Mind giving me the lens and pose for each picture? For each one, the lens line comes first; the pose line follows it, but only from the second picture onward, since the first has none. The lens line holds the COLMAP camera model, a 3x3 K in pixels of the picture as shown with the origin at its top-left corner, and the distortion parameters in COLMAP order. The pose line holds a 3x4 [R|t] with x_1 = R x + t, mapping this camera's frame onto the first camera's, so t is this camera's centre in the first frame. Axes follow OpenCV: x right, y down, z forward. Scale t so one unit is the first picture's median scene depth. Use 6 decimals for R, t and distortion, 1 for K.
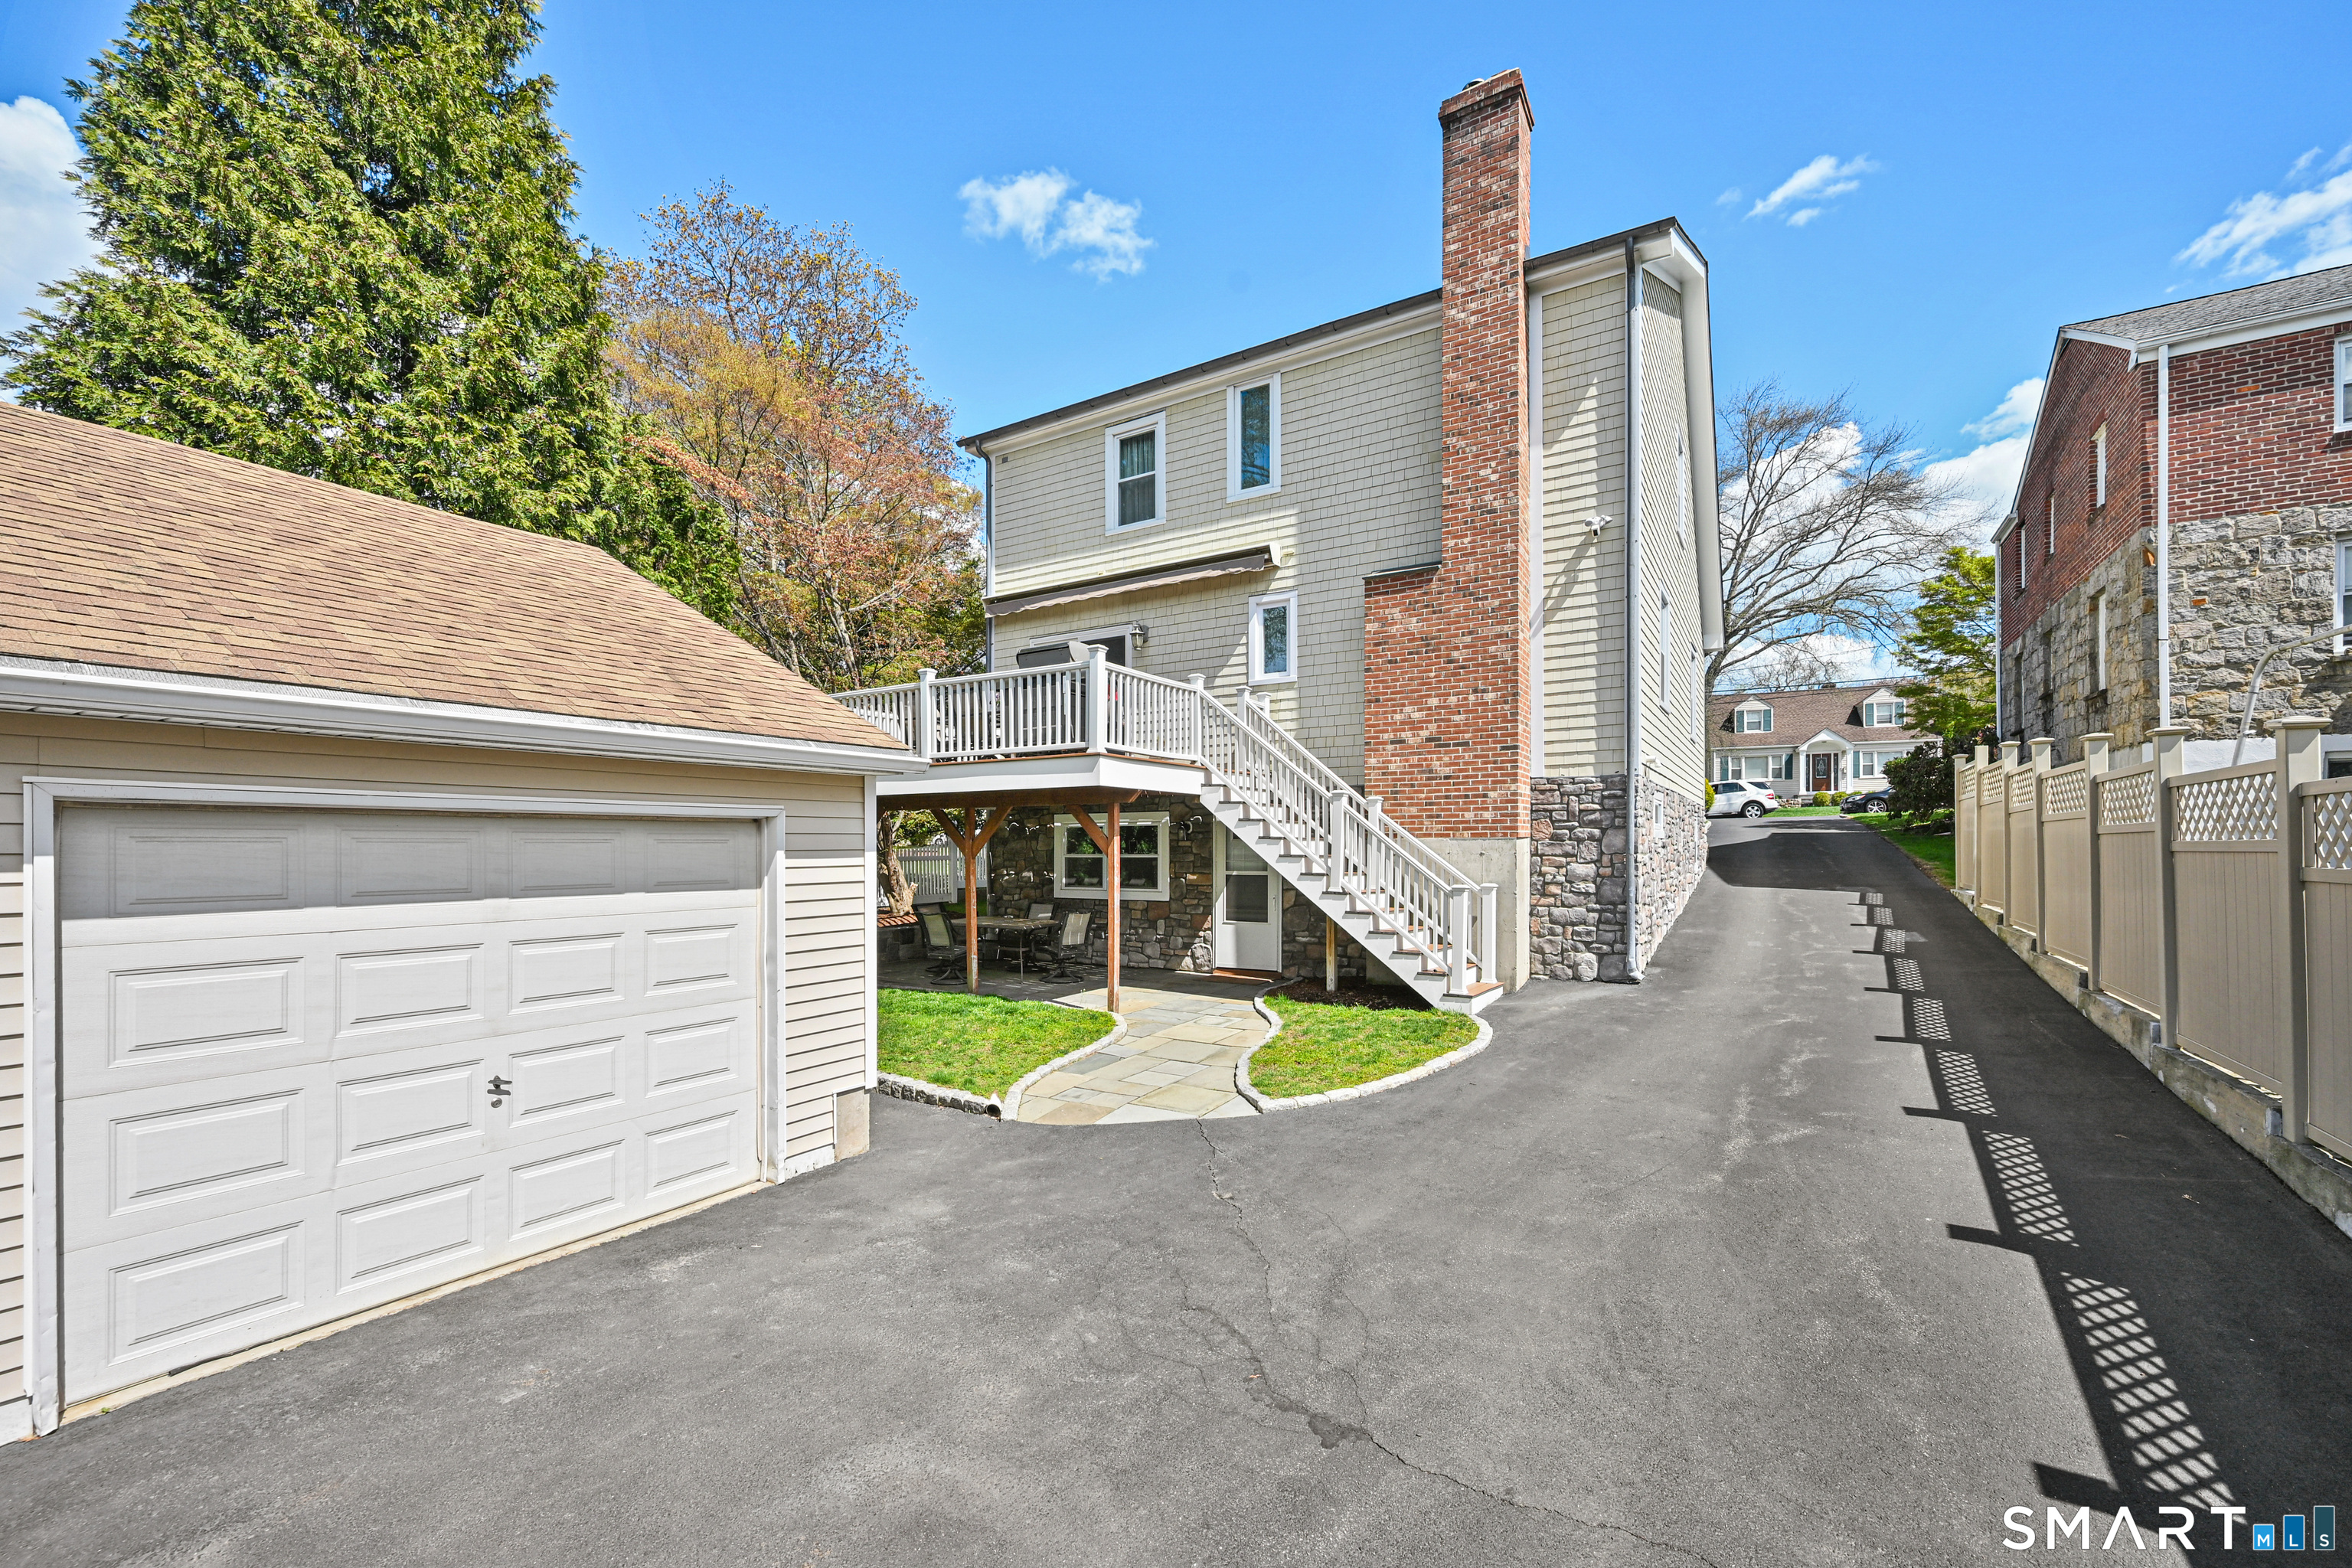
lens RADIAL K [[966.5, 0, 1183.4], [0, 966.5, 850.2], [0, 0, 1]] dist [-0.000175, 0.000124]
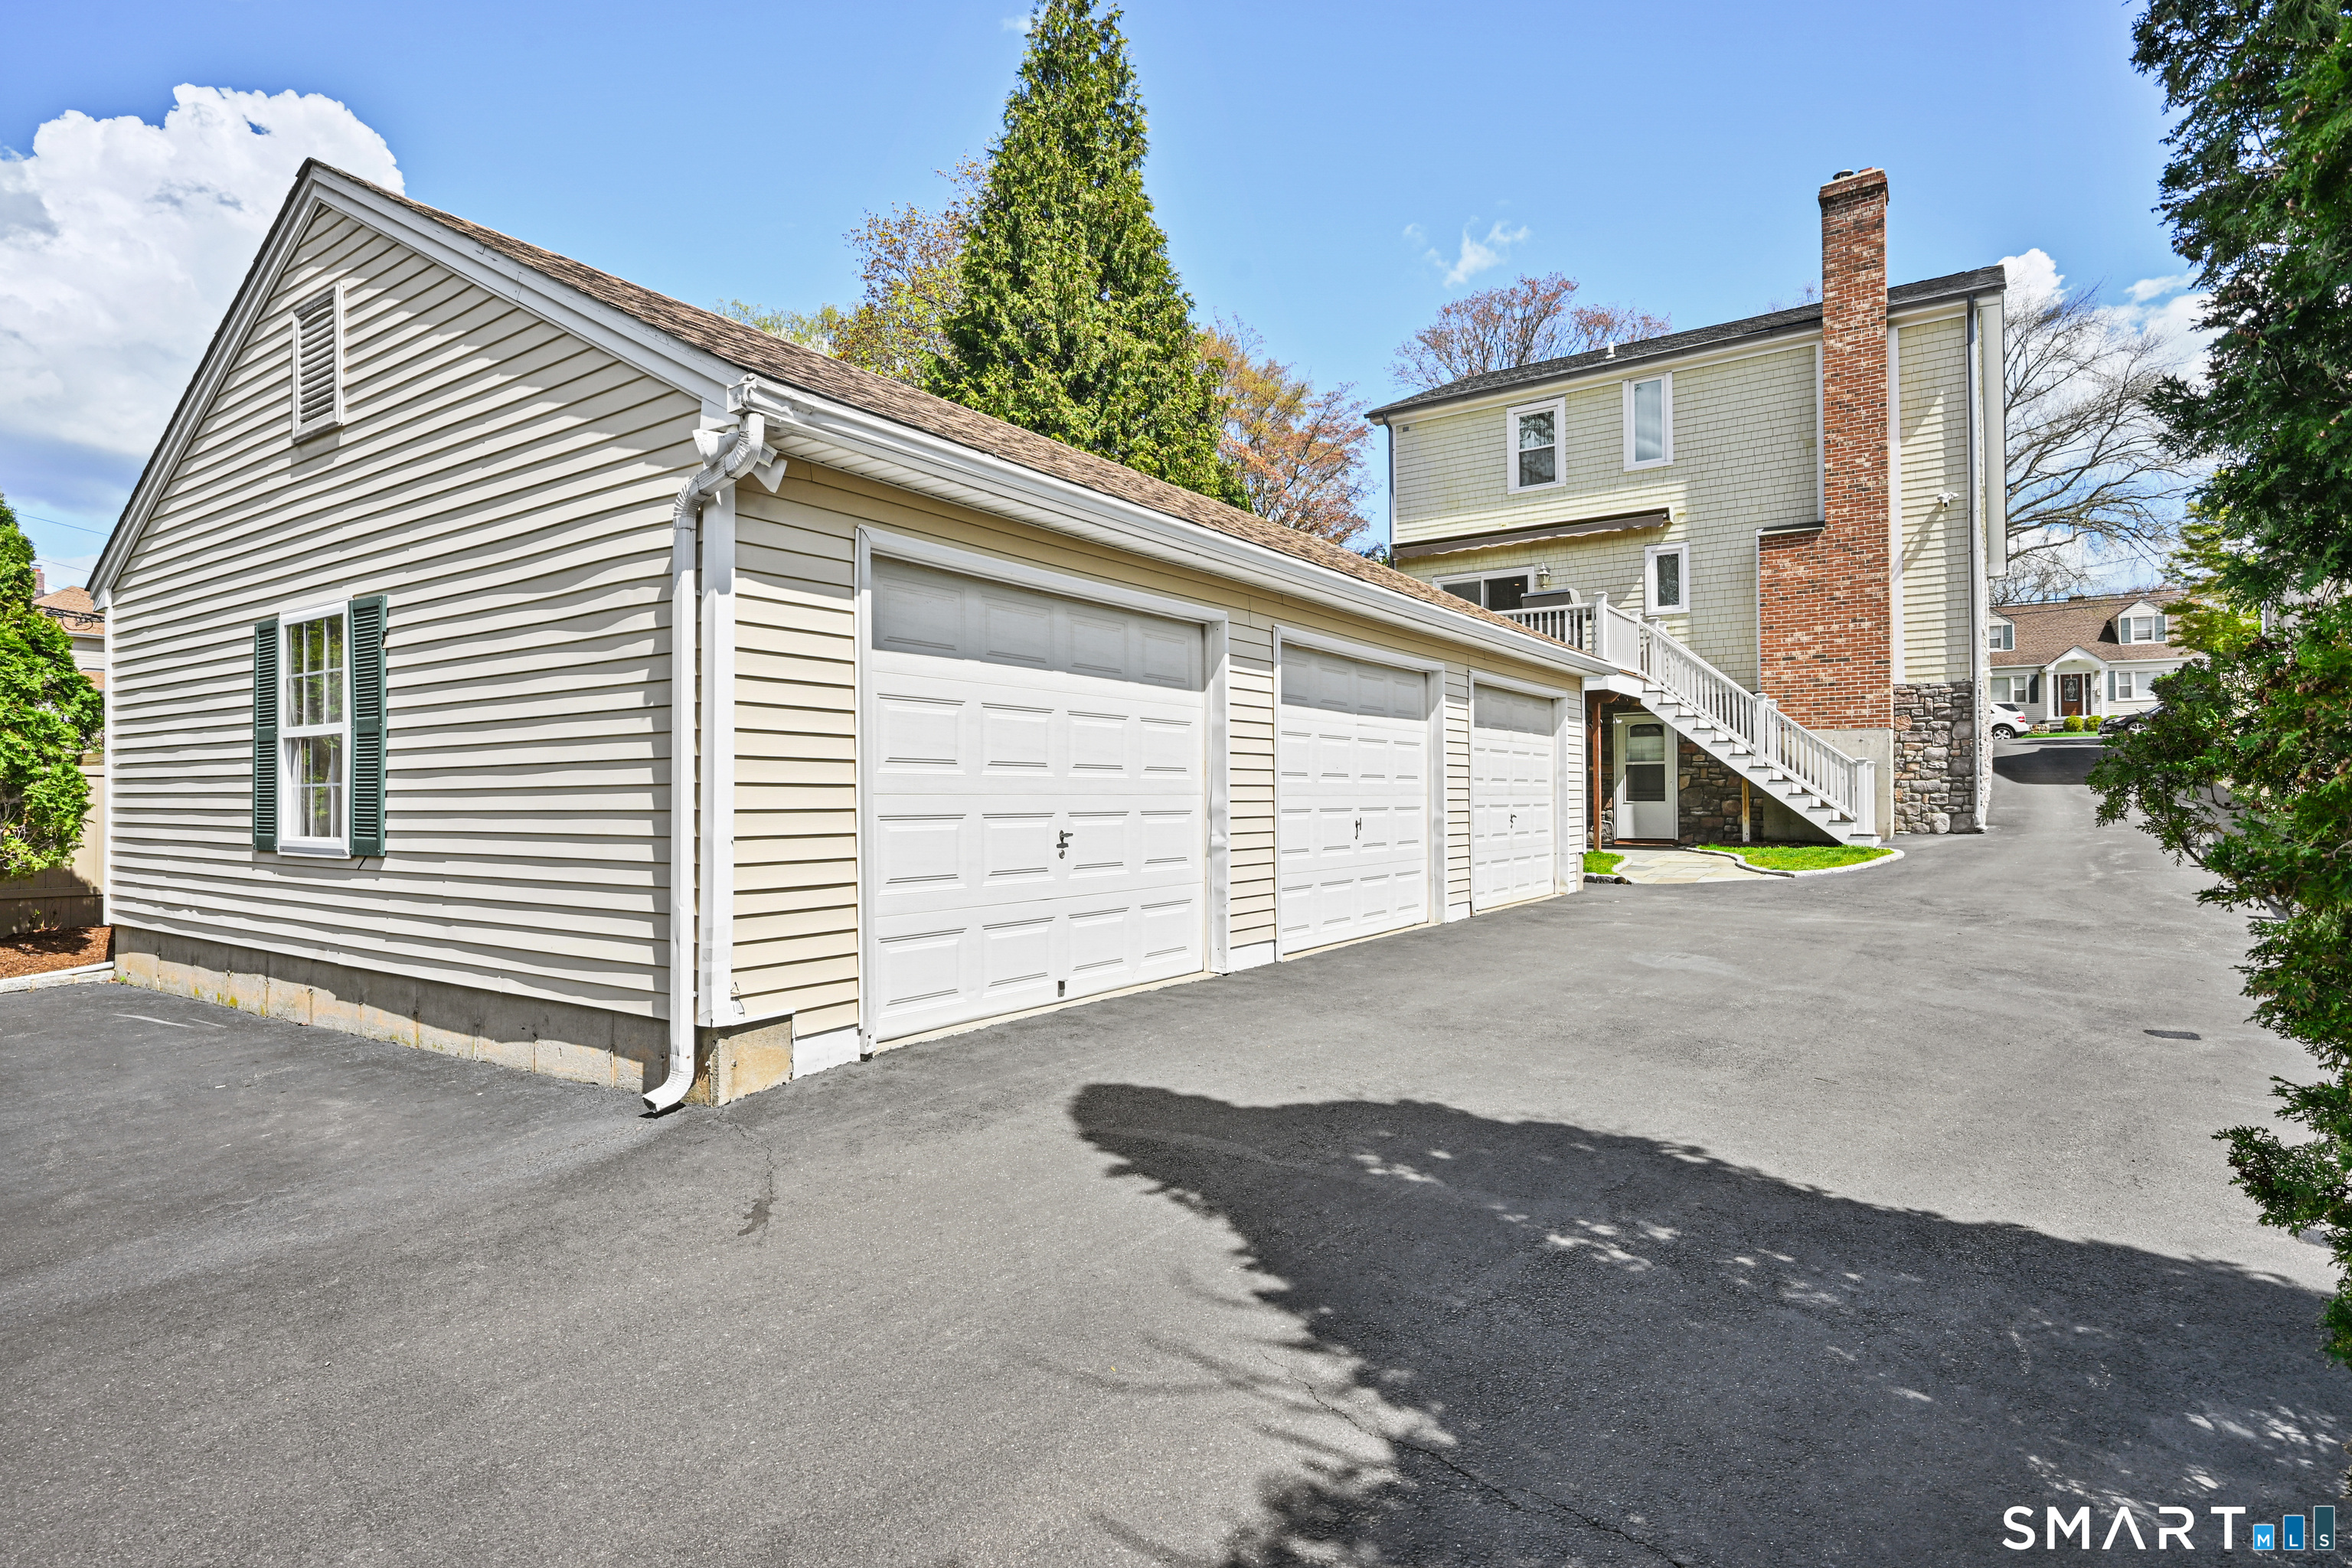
lens RADIAL K [[1210.5, 0, 1176.0], [0, 1210.5, 784.0], [0, 0, 1]] dist [-0.003295, -0.001008]
pose [[0.999025, -0.001805, -0.044122, -0.557699], [0.001102, 0.999872, -0.015946, 0.088092], [0.044146, 0.015881, 0.998899, -0.713299]]
